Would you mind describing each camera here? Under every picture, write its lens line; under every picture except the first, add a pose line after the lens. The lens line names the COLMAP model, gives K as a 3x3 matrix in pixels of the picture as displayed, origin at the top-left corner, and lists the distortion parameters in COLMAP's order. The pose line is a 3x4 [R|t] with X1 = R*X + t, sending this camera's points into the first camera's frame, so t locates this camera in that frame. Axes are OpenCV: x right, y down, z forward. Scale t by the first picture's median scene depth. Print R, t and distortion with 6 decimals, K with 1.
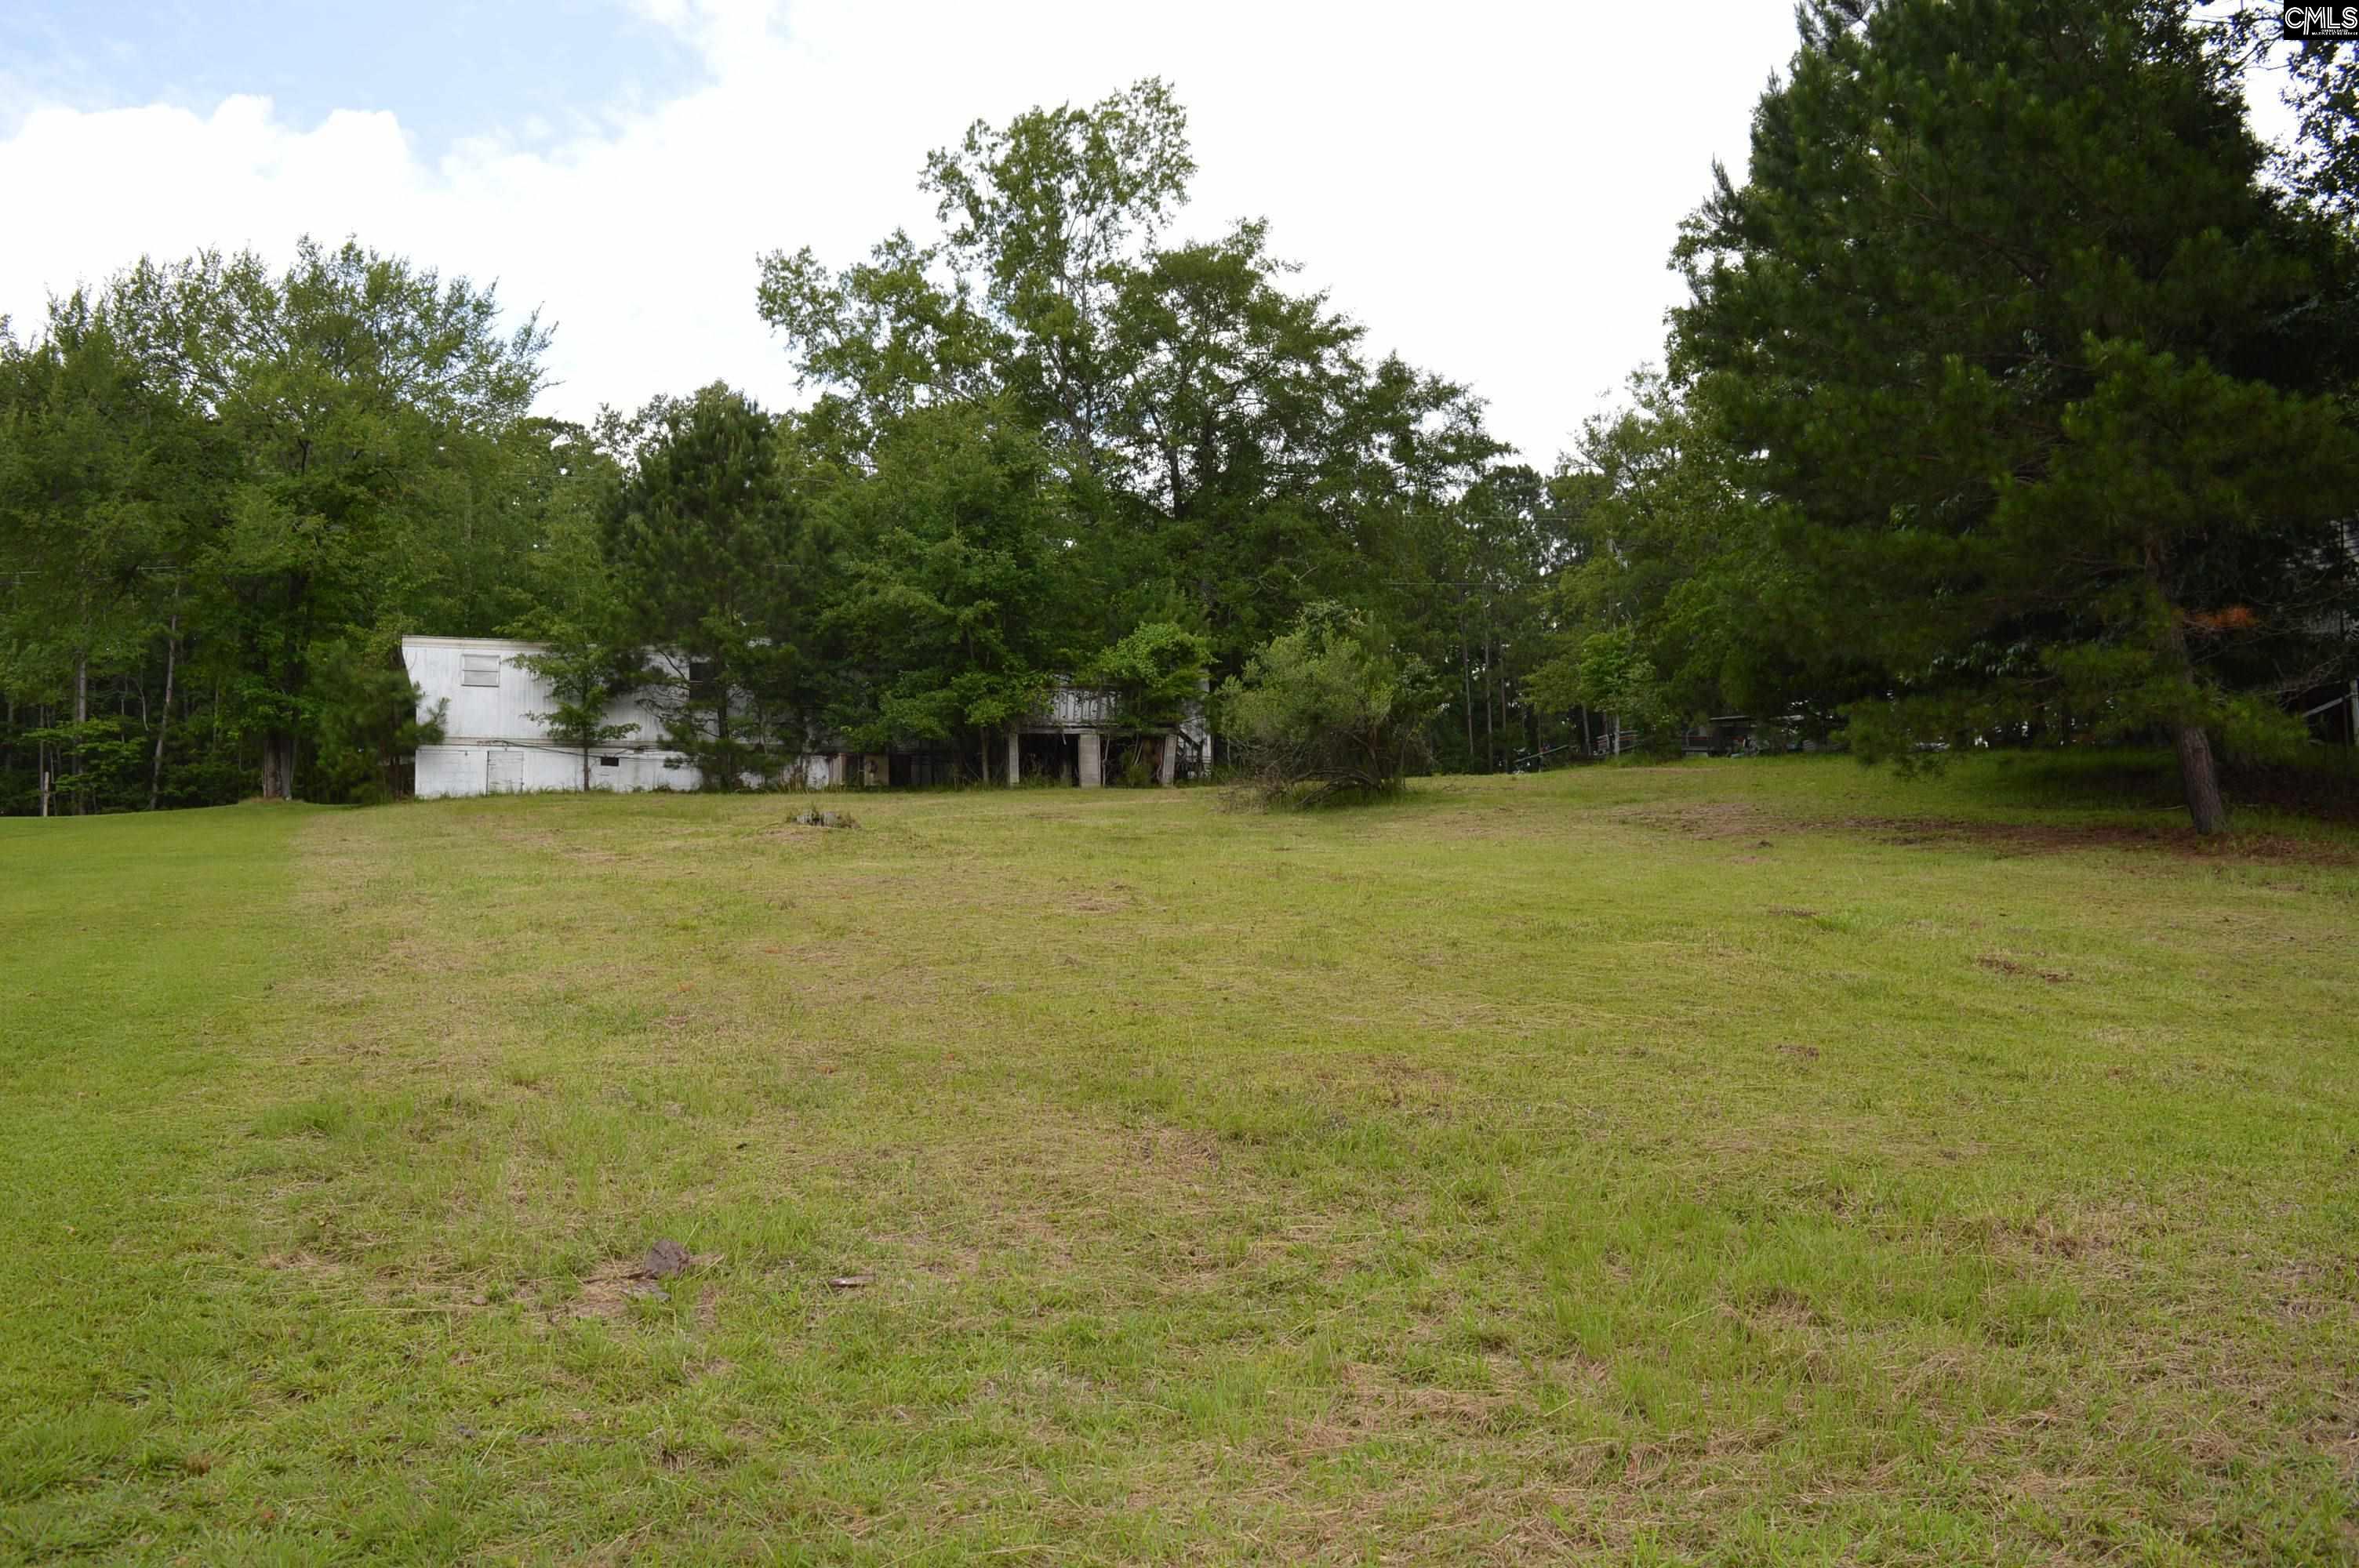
lens RADIAL K [[1868.7, 0, 1179.3], [0, 1868.7, 784.1], [0, 0, 1]] dist [-0.094027, 0.021130]
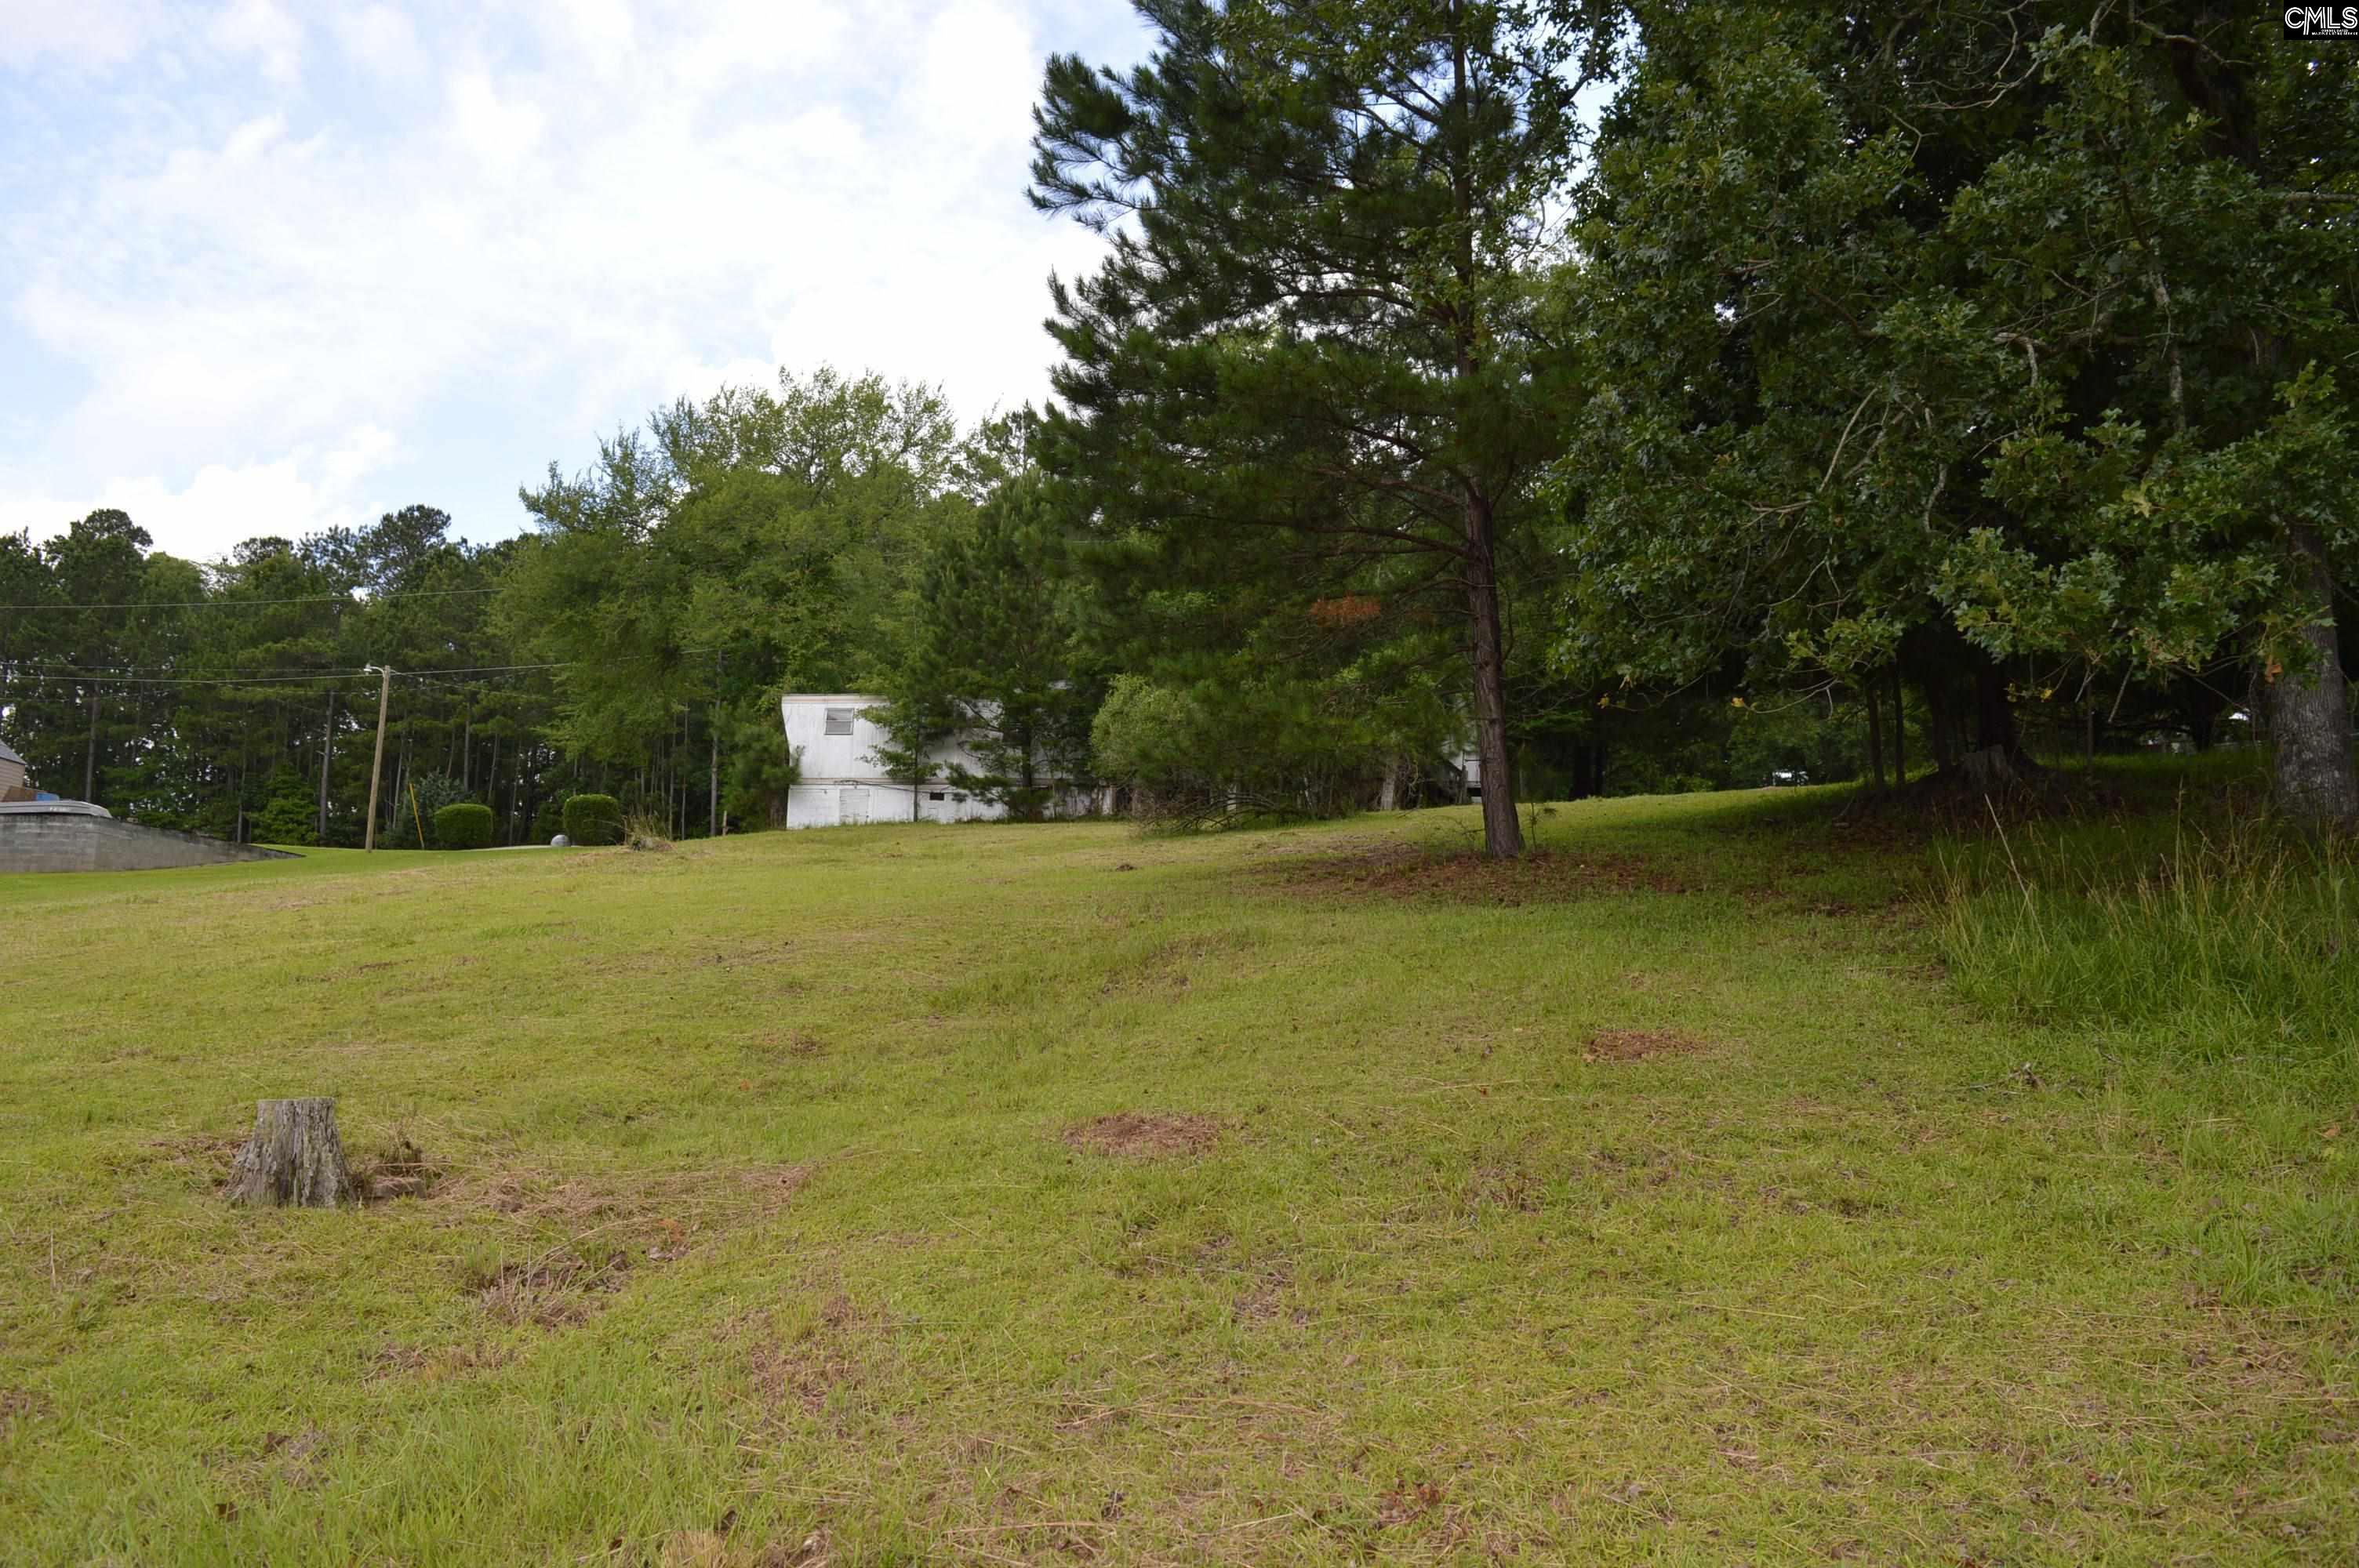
lens RADIAL K [[1868.7, 0, 1178.9], [0, 1868.7, 789.2], [0, 0, 1]] dist [-0.094027, 0.021130]
pose [[0.825257, -0.011217, -0.564646, 0.477438], [0.011726, 0.999928, -0.002726, -0.011888], [0.564636, -0.004371, 0.825329, 0.131358]]
